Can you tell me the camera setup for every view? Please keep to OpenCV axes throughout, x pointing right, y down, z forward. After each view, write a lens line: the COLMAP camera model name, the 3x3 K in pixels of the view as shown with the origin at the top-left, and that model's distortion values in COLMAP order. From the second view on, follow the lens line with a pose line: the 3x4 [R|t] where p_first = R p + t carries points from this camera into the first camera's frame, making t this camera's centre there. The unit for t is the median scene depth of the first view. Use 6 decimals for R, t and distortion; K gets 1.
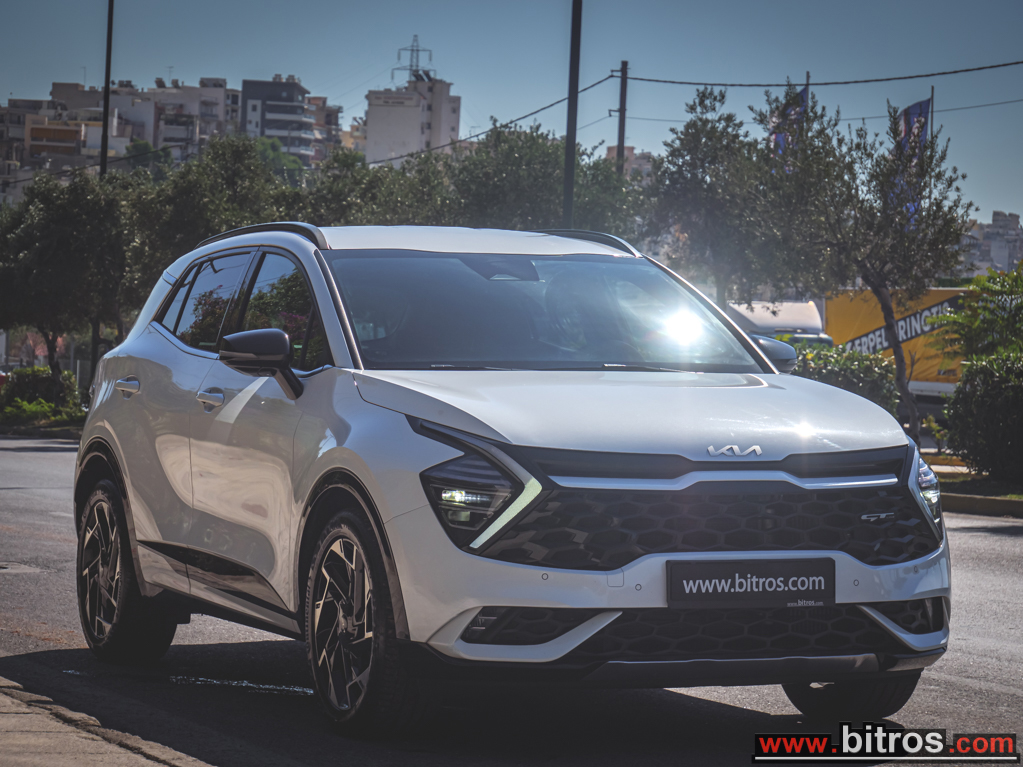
lens RADIAL K [[3187.8, 0, 518.0], [0, 3187.8, 390.2], [0, 0, 1]] dist [0.046919, 0.000000]
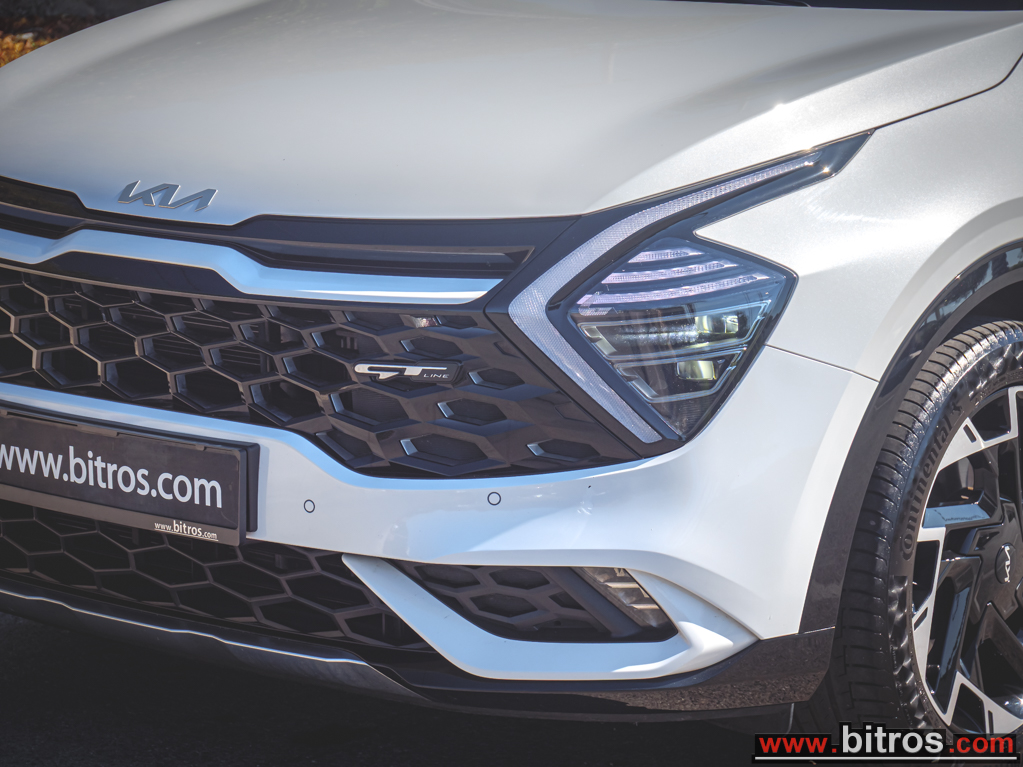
lens RADIAL K [[3544.2, 0, 509.7], [0, 3544.2, 386.9], [0, 0, 1]] dist [-0.052265, 0.000000]
pose [[0.468895, 0.157229, -0.869147, 0.566615], [-0.000872, 0.984110, 0.177556, -0.048482], [0.883254, -0.082497, 0.461581, 0.790785]]
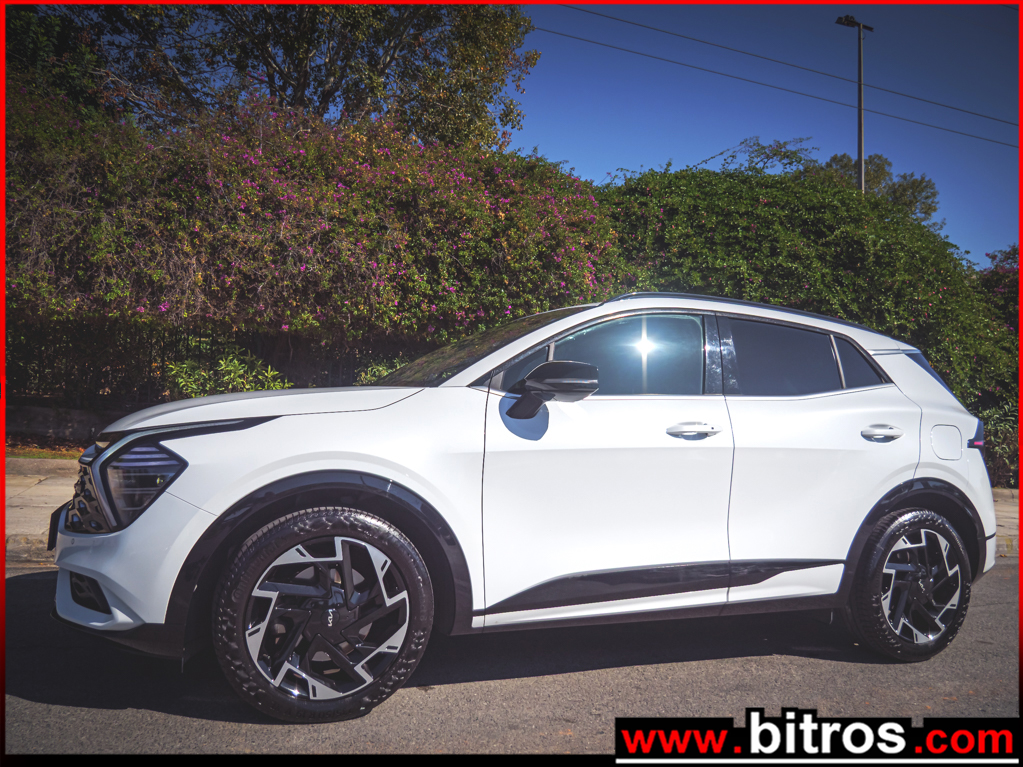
lens RADIAL K [[742.7, 0, 508.0], [0, 742.7, 382.8], [0, 0, 1]] dist [-0.035325, 0.005780]
pose [[-0.022361, -0.061227, -0.997873, 0.384062], [-0.061375, 0.996324, -0.059757, 0.007709], [0.997864, 0.059908, -0.026037, 1.177794]]
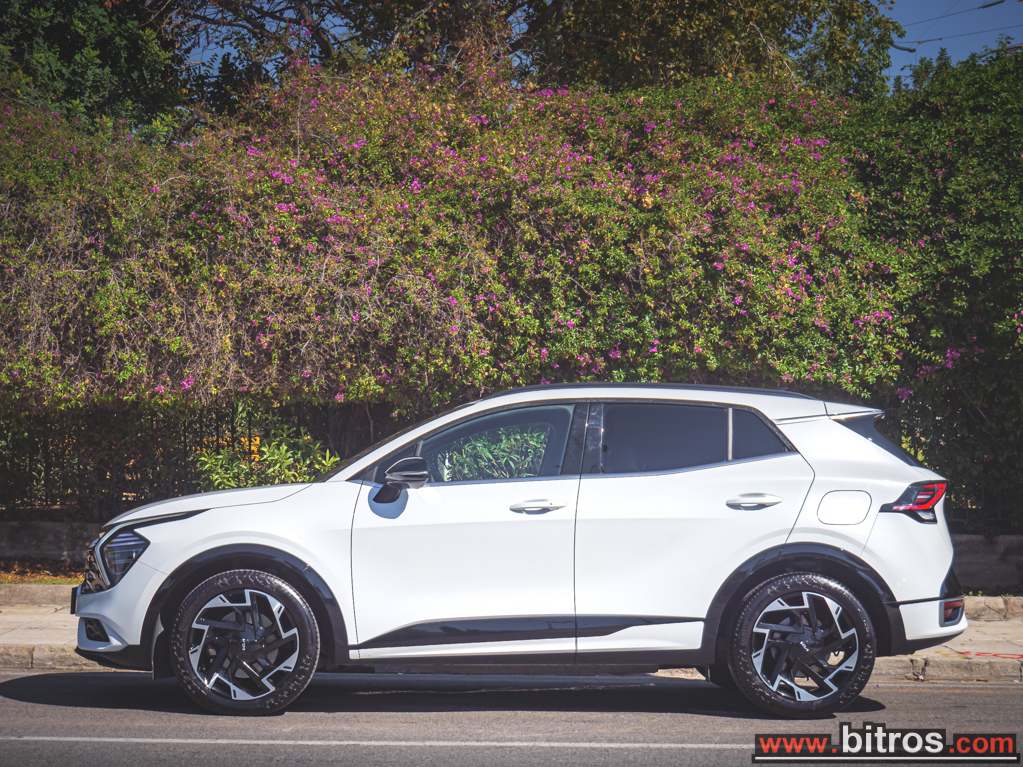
lens RADIAL K [[1968.9, 0, 514.4], [0, 1968.9, 381.5], [0, 0, 1]] dist [-0.013397, 0.000000]
pose [[-0.344220, -0.075514, -0.935847, 1.028006], [-0.019093, 0.997117, -0.073435, 0.014786], [0.938695, -0.007409, -0.344670, 1.591913]]
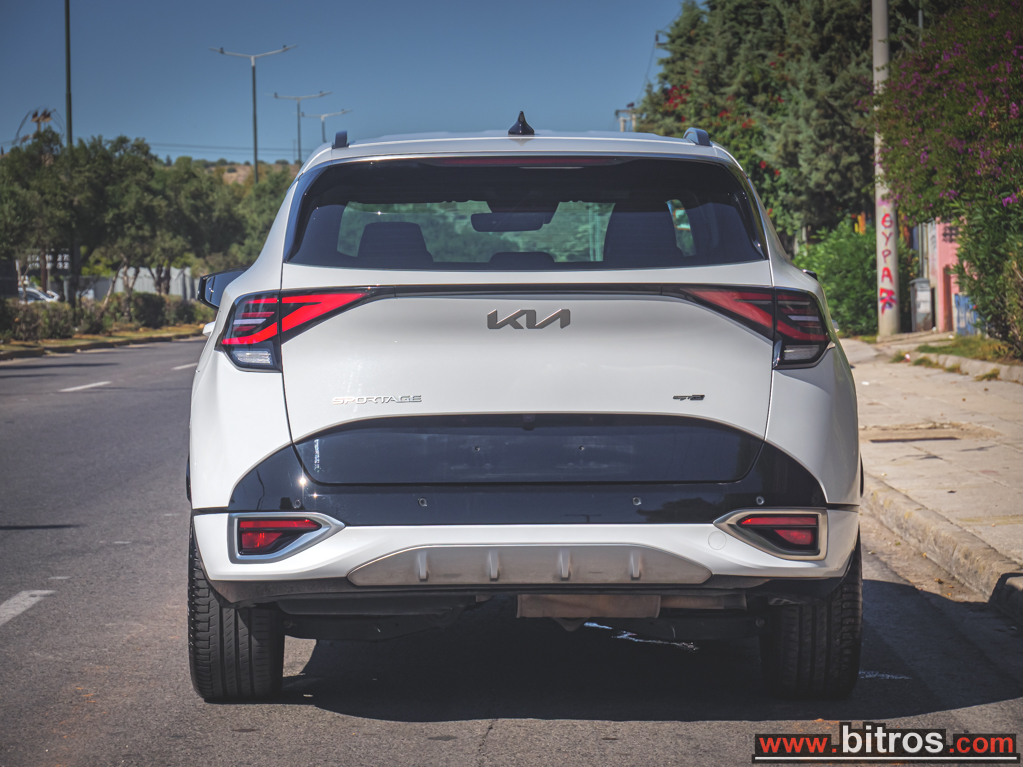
lens RADIAL K [[3544.2, 0, 512.0], [0, 3544.2, 383.5], [0, 0, 1]] dist [-0.052265, 0.000000]
pose [[-0.916525, -0.008566, 0.399885, -0.513129], [0.007267, 0.999249, 0.038060, -0.025611], [-0.399910, 0.037789, -0.915775, 2.337659]]
